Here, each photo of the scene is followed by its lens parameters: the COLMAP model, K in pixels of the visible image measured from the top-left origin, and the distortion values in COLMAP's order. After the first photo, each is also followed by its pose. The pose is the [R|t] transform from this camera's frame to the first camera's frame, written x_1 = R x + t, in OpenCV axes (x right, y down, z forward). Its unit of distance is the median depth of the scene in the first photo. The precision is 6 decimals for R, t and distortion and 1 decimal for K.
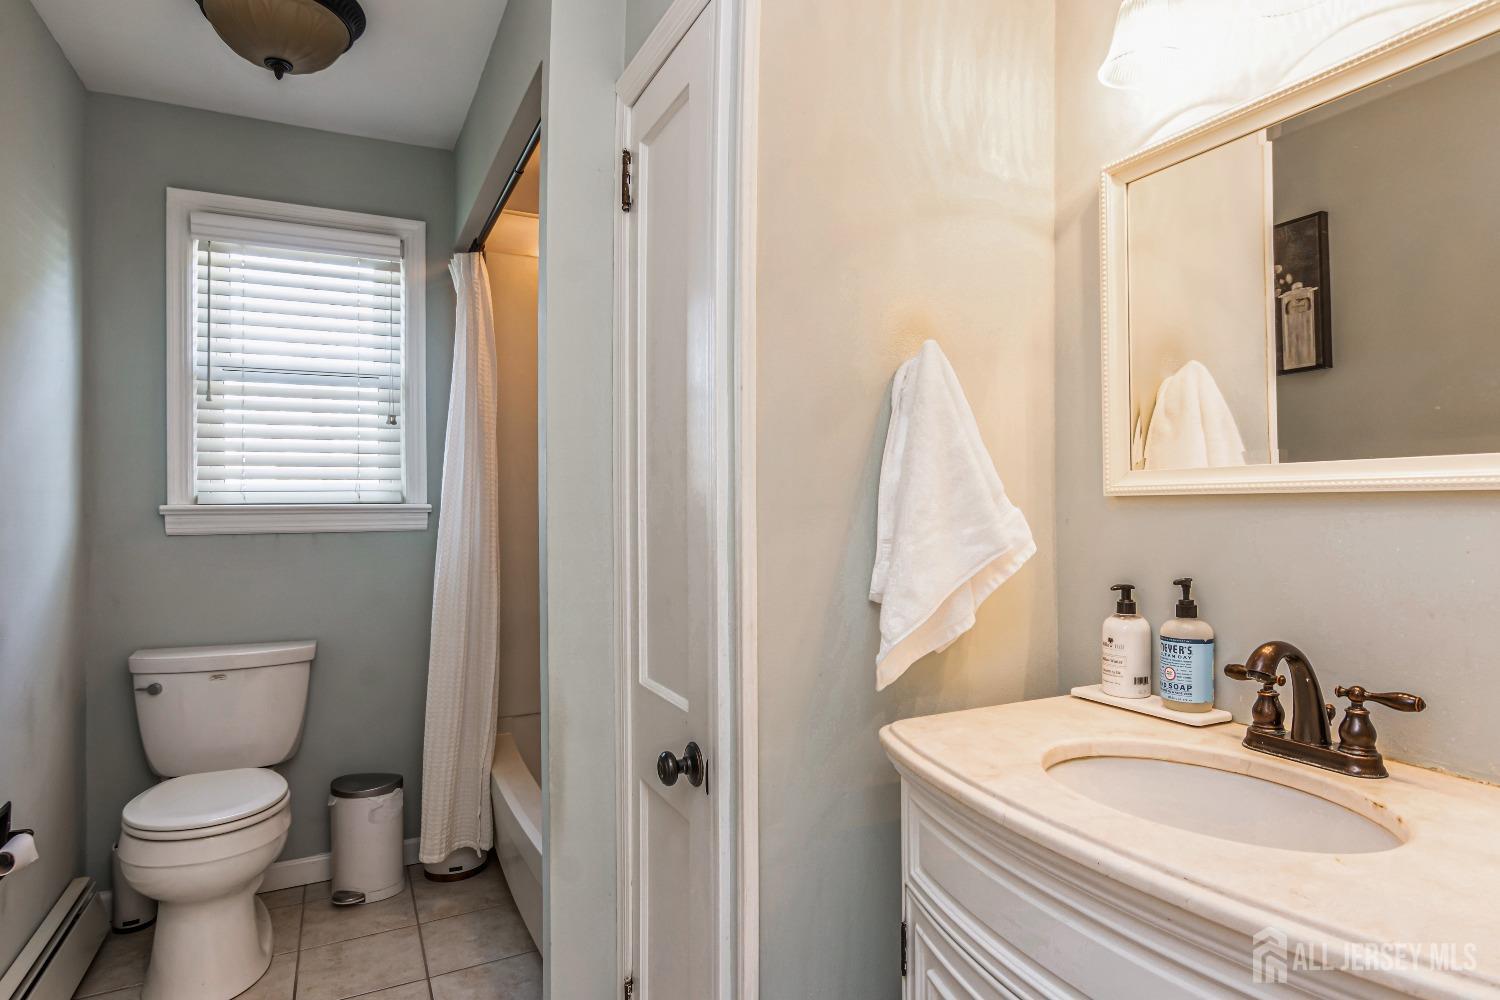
lens RADIAL K [[799.0, 0, 750.6], [0, 799.0, 493.4], [0, 0, 1]] dist [-0.000439, 0.002835]
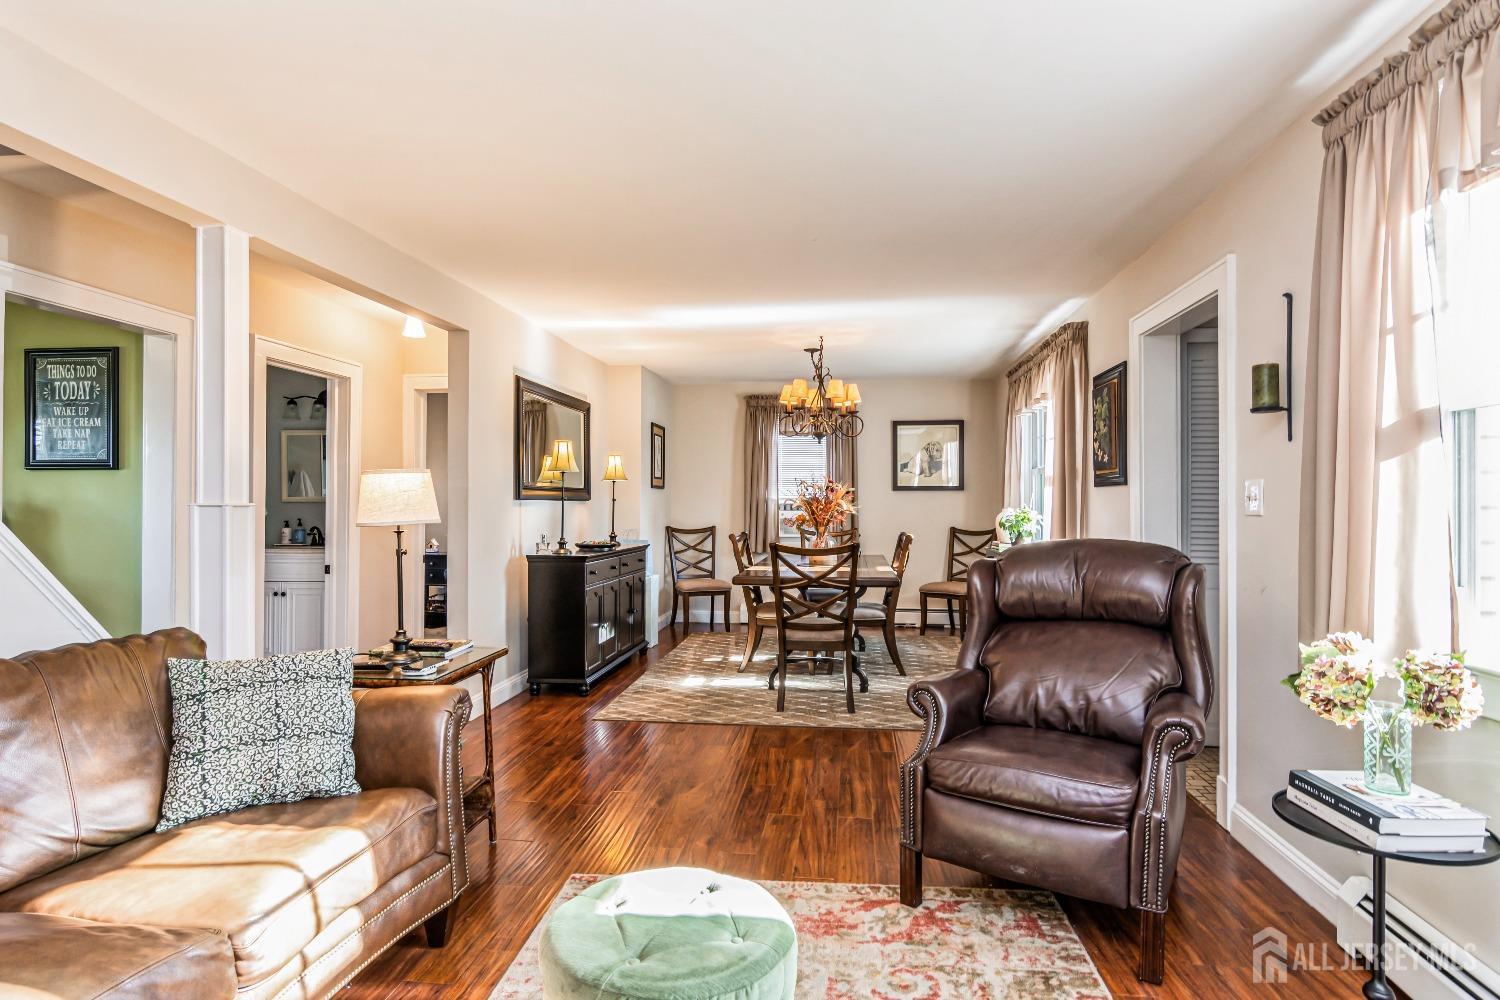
lens RADIAL K [[799.0, 0, 761.5], [0, 799.0, 509.0], [0, 0, 1]] dist [-0.000439, 0.002835]
pose [[0.554725, 0.000218, 0.832034, -1.867634], [-0.012303, 0.999893, 0.007941, -0.022736], [-0.831943, -0.014642, 0.554668, -3.874897]]
